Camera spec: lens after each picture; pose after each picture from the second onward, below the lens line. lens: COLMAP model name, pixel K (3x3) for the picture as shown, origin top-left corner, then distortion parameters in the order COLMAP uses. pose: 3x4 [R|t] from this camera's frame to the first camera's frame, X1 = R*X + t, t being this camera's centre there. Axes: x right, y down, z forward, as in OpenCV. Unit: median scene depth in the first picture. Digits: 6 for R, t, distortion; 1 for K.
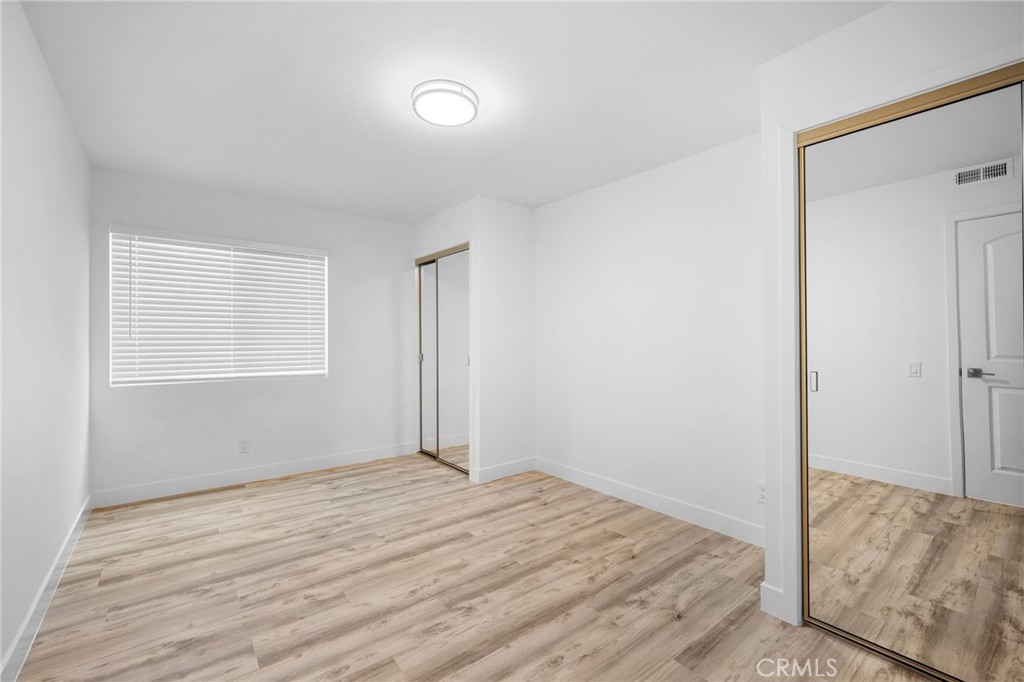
lens RADIAL K [[436.4, 0, 515.1], [0, 436.4, 341.6], [0, 0, 1]] dist [-0.001649, -0.000251]
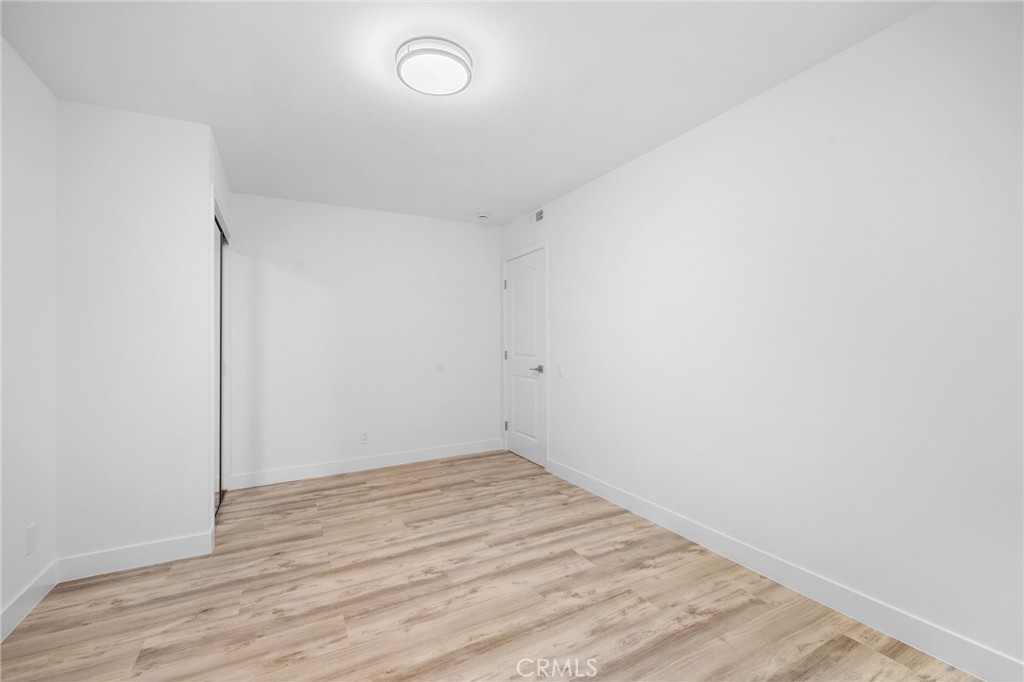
lens RADIAL K [[426.5, 0, 516.1], [0, 426.5, 341.6], [0, 0, 1]] dist [-0.001113, 0.000013]
pose [[-0.985460, 0.006533, 0.169783, -0.488827], [0.005328, 0.999957, -0.007557, 0.009247], [-0.169825, -0.006543, -0.985452, 1.911825]]
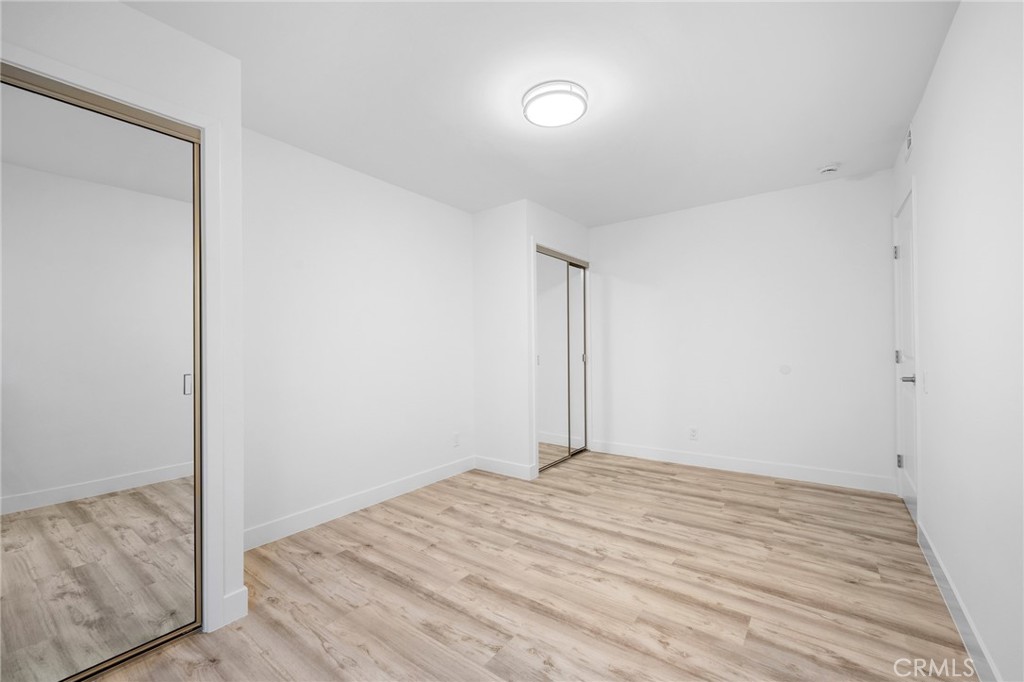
lens RADIAL K [[426.5, 0, 516.1], [0, 426.5, 341.6], [0, 0, 1]] dist [-0.001113, 0.000013]
pose [[-0.264122, 0.007060, 0.964463, -1.143742], [0.006881, 0.999962, -0.005435, 0.009258], [-0.964465, 0.005201, -0.264160, 1.426618]]
